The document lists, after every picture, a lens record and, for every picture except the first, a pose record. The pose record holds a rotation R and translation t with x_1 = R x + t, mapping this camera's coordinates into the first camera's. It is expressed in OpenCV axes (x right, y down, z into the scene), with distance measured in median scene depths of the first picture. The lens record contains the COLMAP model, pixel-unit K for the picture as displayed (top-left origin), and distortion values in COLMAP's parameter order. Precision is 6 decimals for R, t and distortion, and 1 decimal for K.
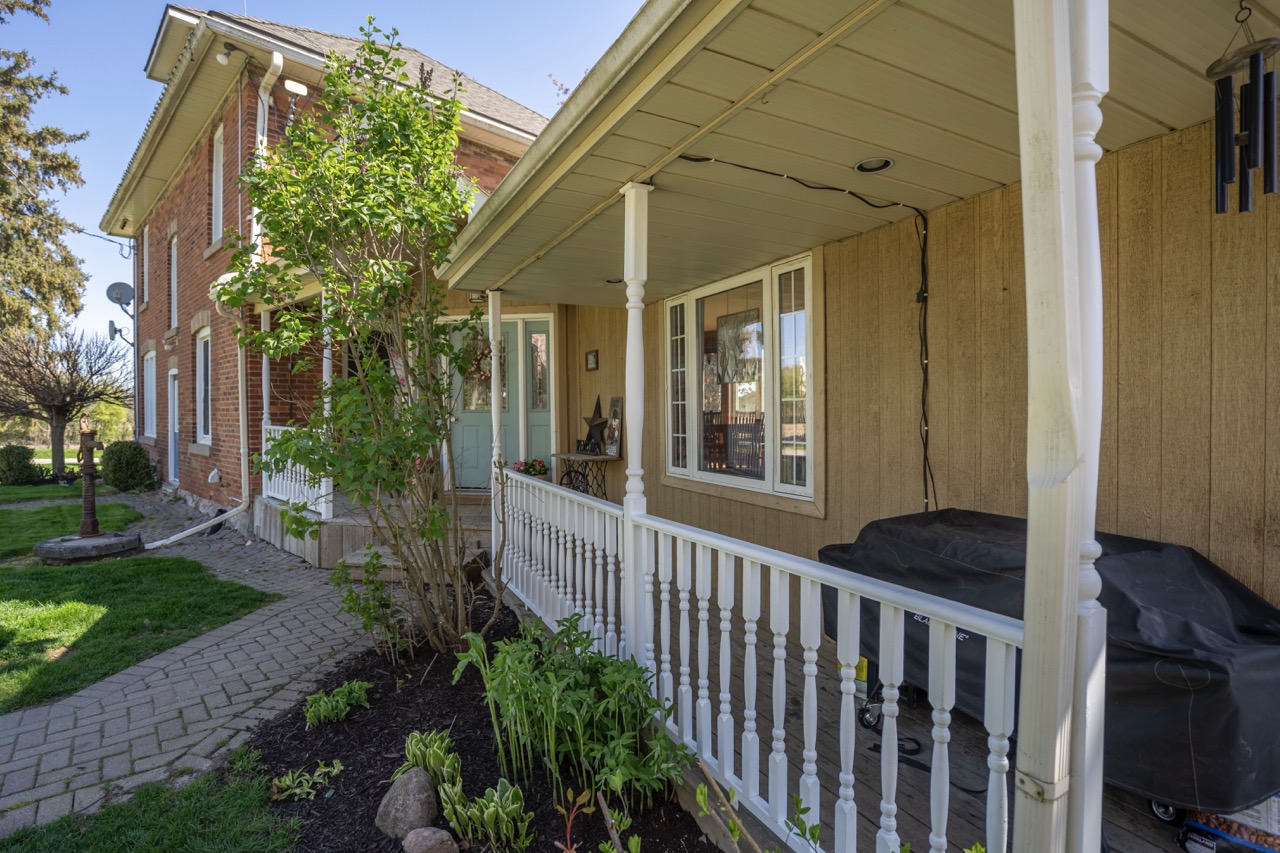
lens RADIAL K [[584.5, 0, 640.0], [0, 584.5, 426.5], [0, 0, 1]] dist [-0.042915, 0.012210]
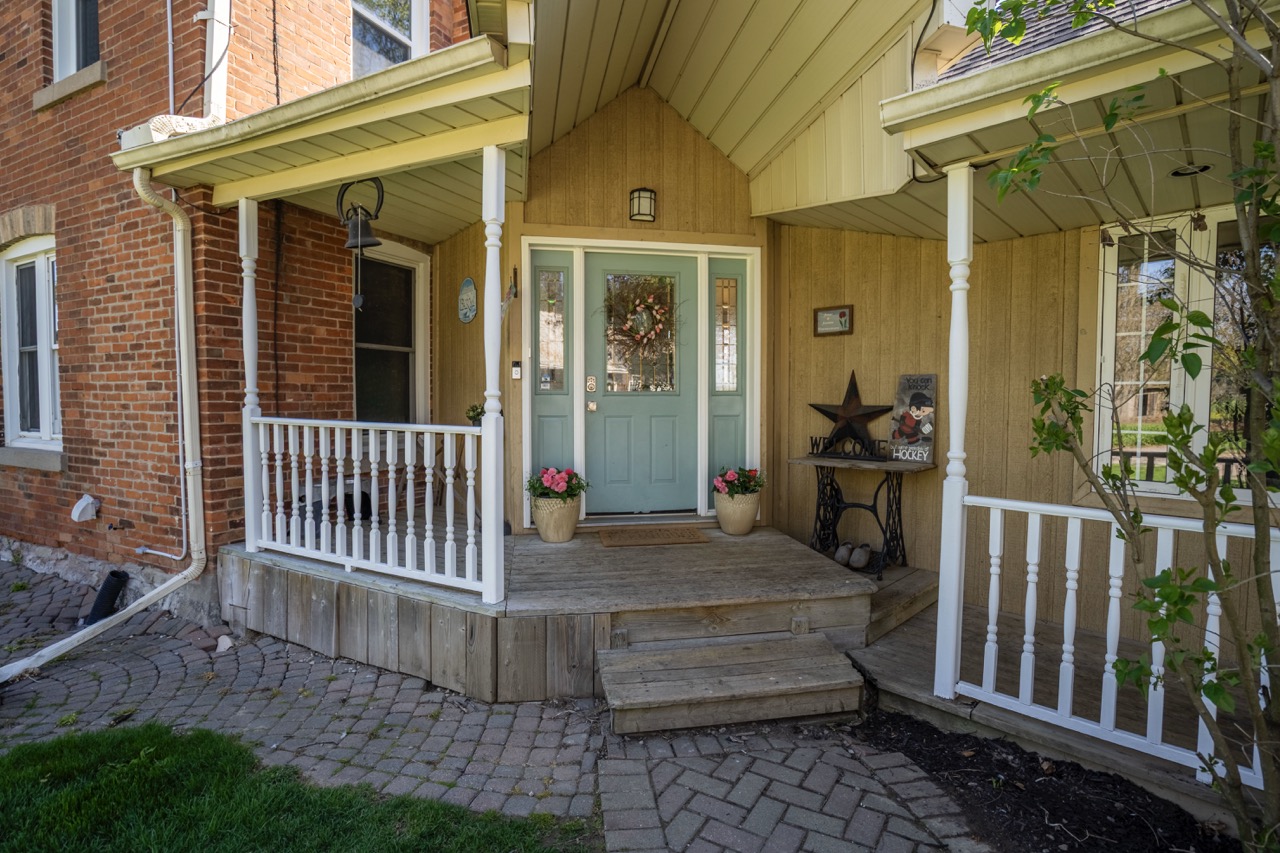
lens RADIAL K [[584.5, 0, 640.0], [0, 584.5, 426.5], [0, 0, 1]] dist [-0.042915, 0.012210]
pose [[0.955708, -0.008288, 0.294198, -0.453749], [0.000160, 0.999618, 0.027640, -0.007557], [-0.294315, -0.026369, 0.955345, 0.379475]]
